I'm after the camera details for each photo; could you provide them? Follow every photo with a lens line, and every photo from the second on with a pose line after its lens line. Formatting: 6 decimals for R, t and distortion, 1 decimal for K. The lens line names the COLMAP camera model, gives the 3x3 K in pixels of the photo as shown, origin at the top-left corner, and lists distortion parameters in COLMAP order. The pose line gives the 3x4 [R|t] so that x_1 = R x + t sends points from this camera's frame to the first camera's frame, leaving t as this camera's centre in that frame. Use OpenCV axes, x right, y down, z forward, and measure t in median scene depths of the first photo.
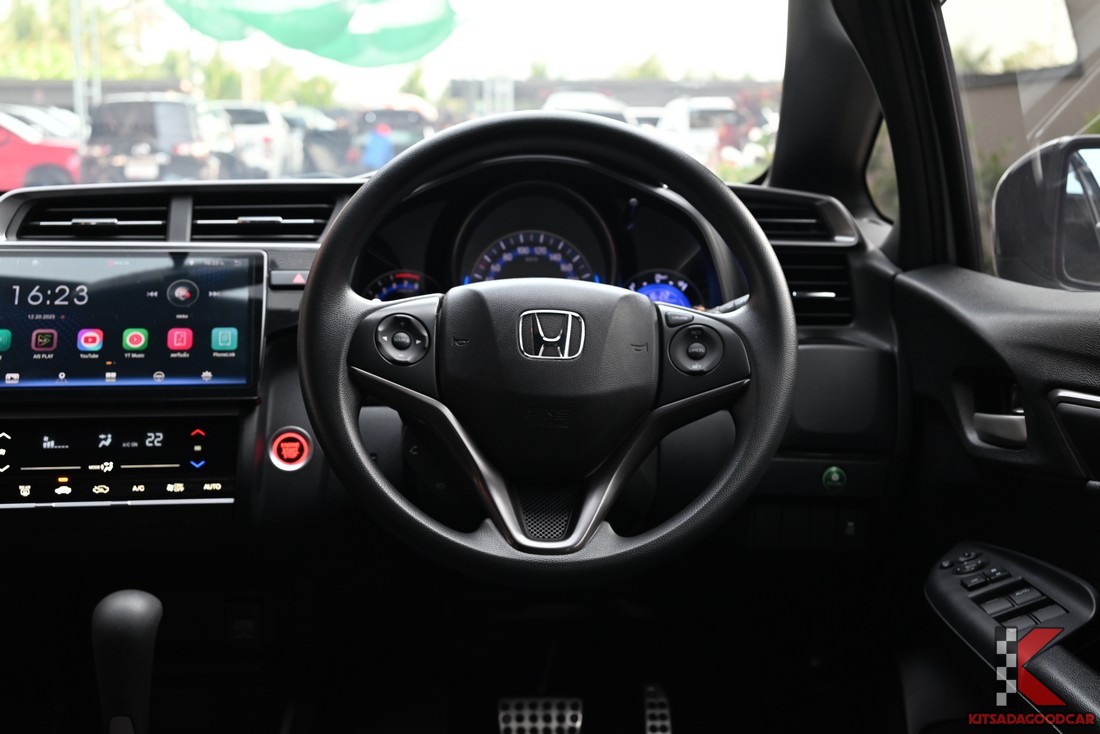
lens RADIAL K [[1368.4, 0, 551.8], [0, 1368.4, 365.7], [0, 0, 1]] dist [0.000432, 0.000000]
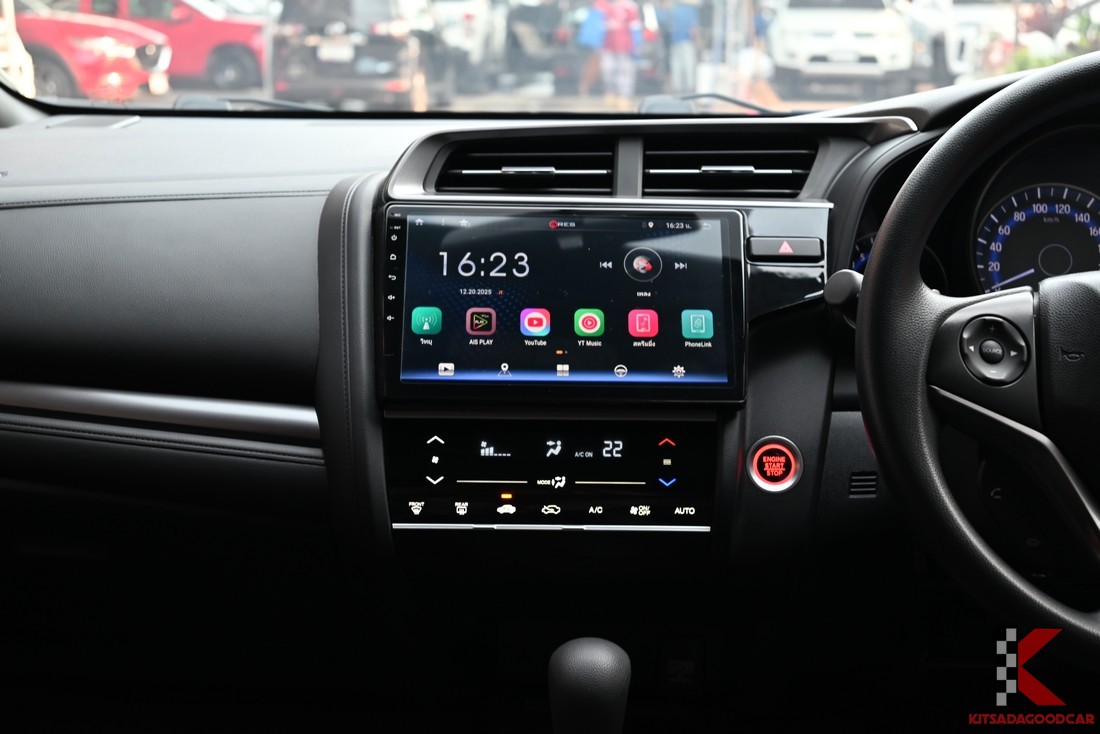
lens RADIAL K [[1535.7, 0, 547.4], [0, 1535.7, 370.4], [0, 0, 1]] dist [-0.008237, 0.000000]
pose [[0.989773, 0.032926, -0.138796, -0.203381], [-0.023898, 0.997519, 0.066213, -0.050397], [0.140632, -0.062219, 0.988105, 0.106133]]
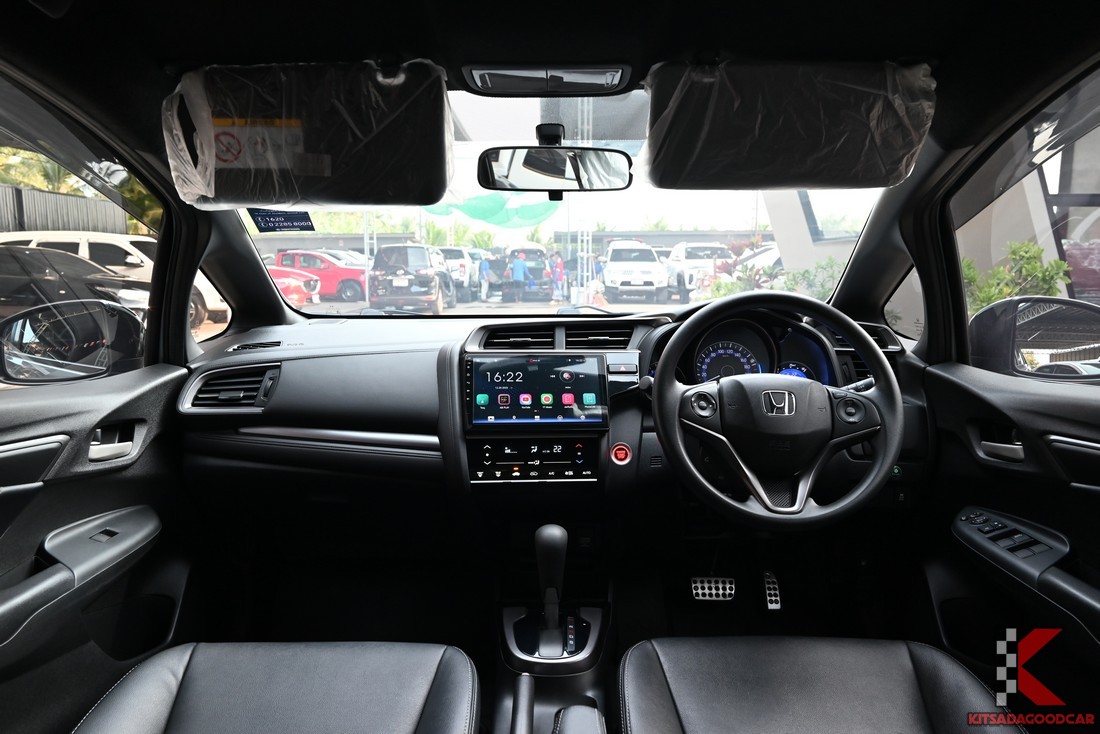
lens RADIAL K [[734.6, 0, 548.3], [0, 734.6, 366.1], [0, 0, 1]] dist [-0.011023, 0.003304]
pose [[0.997116, 0.004374, -0.075762, -0.220648], [-0.006198, 0.999696, -0.023851, -0.042490], [0.075635, 0.024252, 0.996841, -0.086802]]
